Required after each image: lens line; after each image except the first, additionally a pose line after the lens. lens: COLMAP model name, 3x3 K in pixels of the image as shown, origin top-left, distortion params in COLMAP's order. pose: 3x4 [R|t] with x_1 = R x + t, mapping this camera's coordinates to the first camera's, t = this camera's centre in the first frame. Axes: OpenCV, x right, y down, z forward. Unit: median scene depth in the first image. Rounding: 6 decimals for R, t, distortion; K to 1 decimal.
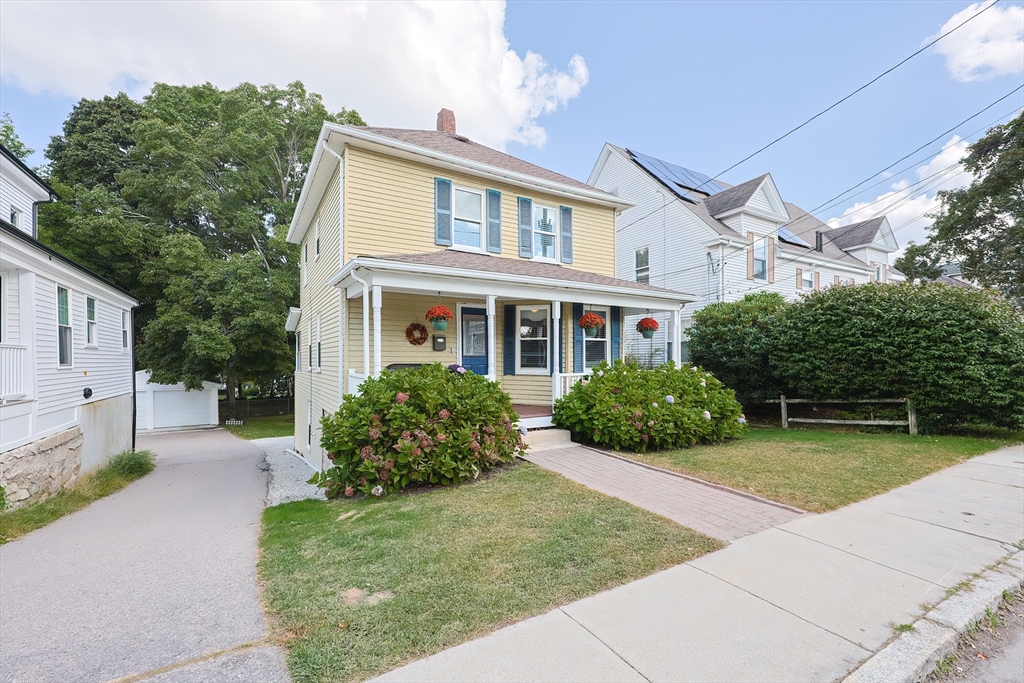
lens RADIAL K [[441.0, 0, 512.4], [0, 441.0, 352.2], [0, 0, 1]] dist [0.002128, 0.000045]
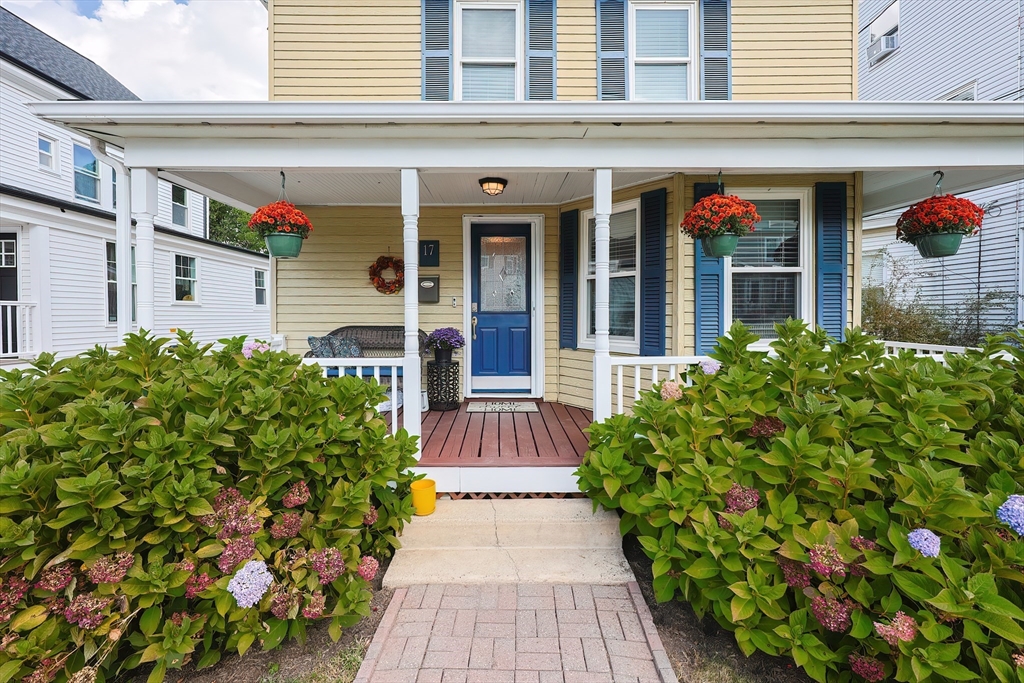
lens RADIAL K [[441.0, 0, 496.8], [0, 441.0, 315.9], [0, 0, 1]] dist [0.002128, 0.000045]
pose [[0.854971, 0.000755, -0.518675, 0.192501], [0.009093, 0.999823, 0.016443, 0.004628], [0.518596, -0.018775, 0.854813, 0.534803]]
